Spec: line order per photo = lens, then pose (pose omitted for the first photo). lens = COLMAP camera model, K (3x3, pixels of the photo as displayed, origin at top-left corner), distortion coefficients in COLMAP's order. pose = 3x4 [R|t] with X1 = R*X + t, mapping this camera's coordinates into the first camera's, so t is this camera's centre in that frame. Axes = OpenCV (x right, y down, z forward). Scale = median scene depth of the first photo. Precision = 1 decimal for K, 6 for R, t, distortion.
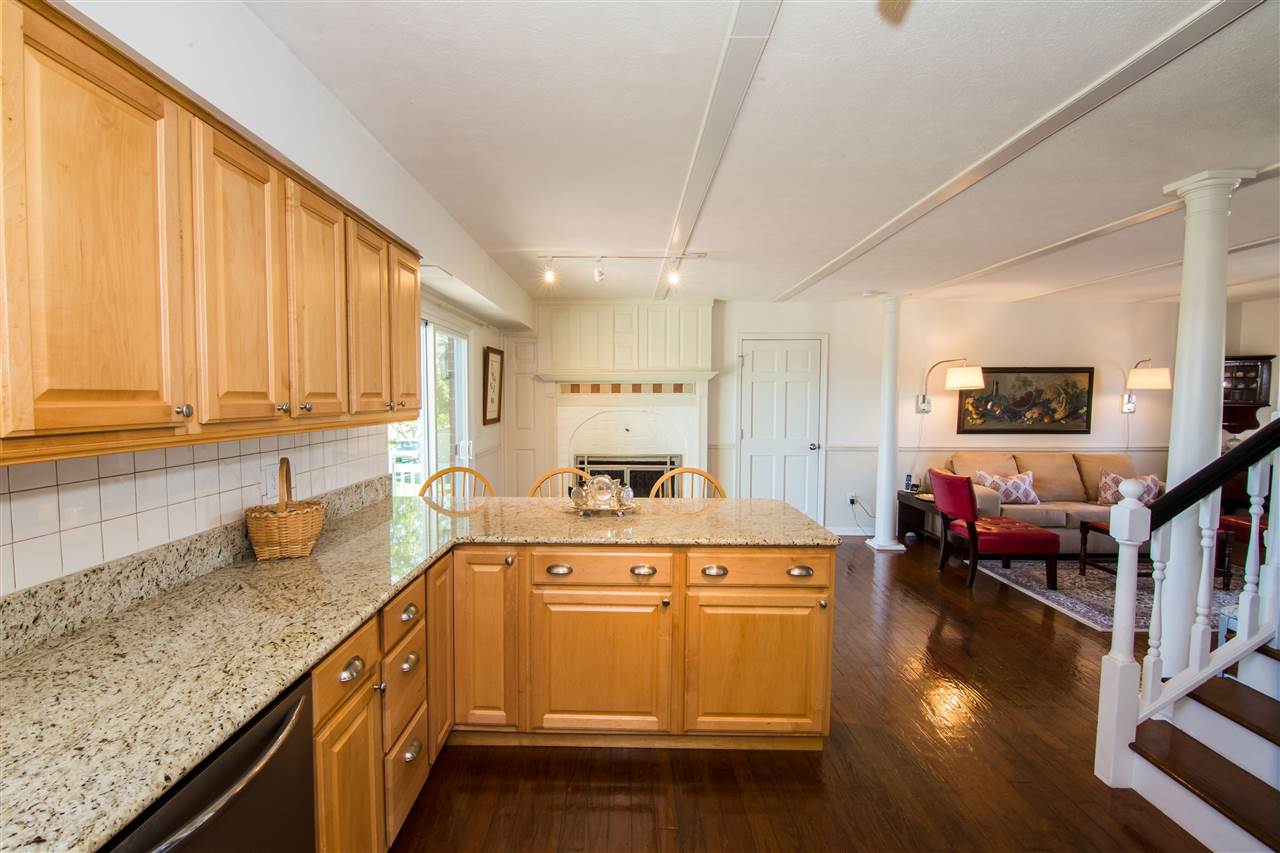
lens RADIAL K [[592.6, 0, 640.0], [0, 592.6, 426.5], [0, 0, 1]] dist [0.000214, -0.011621]
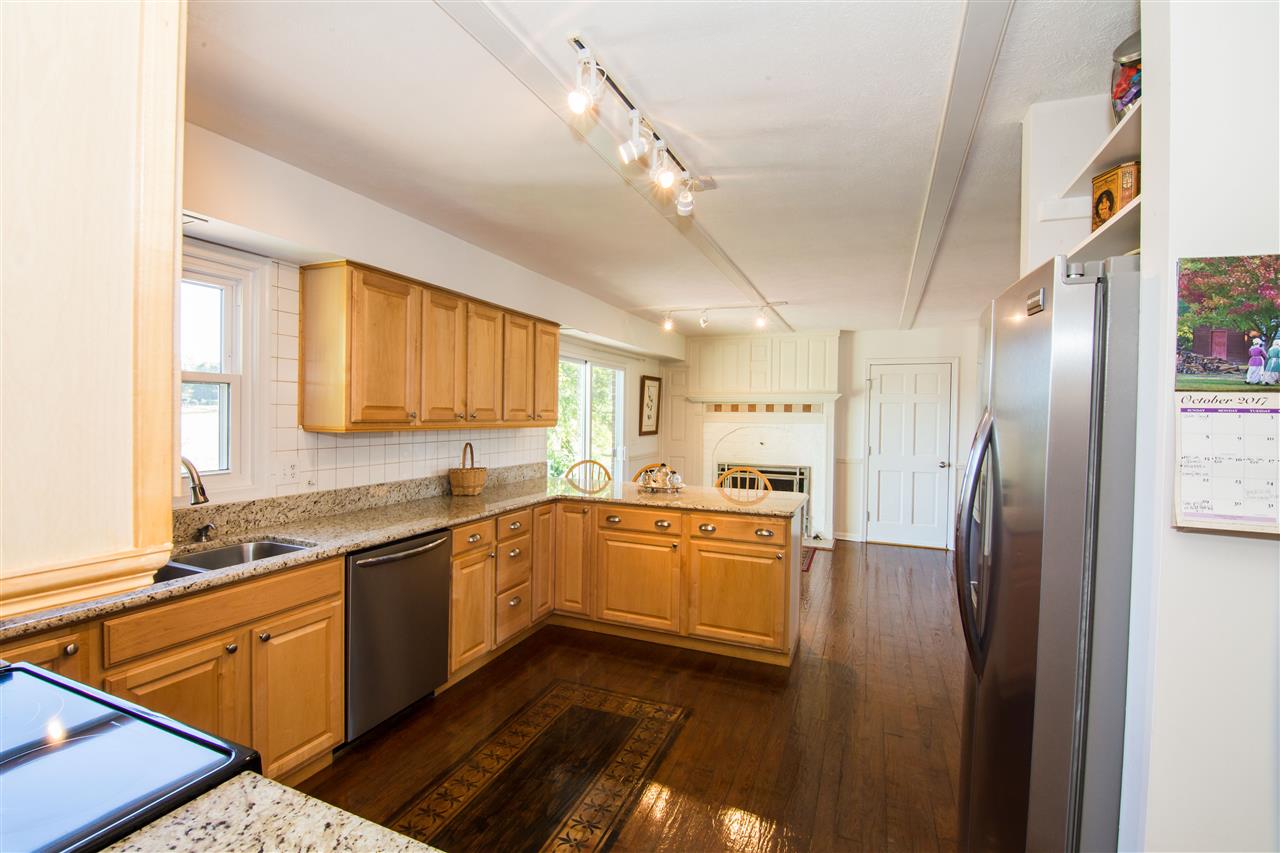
lens RADIAL K [[567.5, 0, 640.5], [0, 567.5, 417.9], [0, 0, 1]] dist [0.000071, 0.000006]
pose [[0.934588, 0.012408, -0.355514, 0.467353], [-0.029154, 0.998701, -0.041785, 0.027573], [0.354534, 0.049417, 0.933736, -0.421617]]
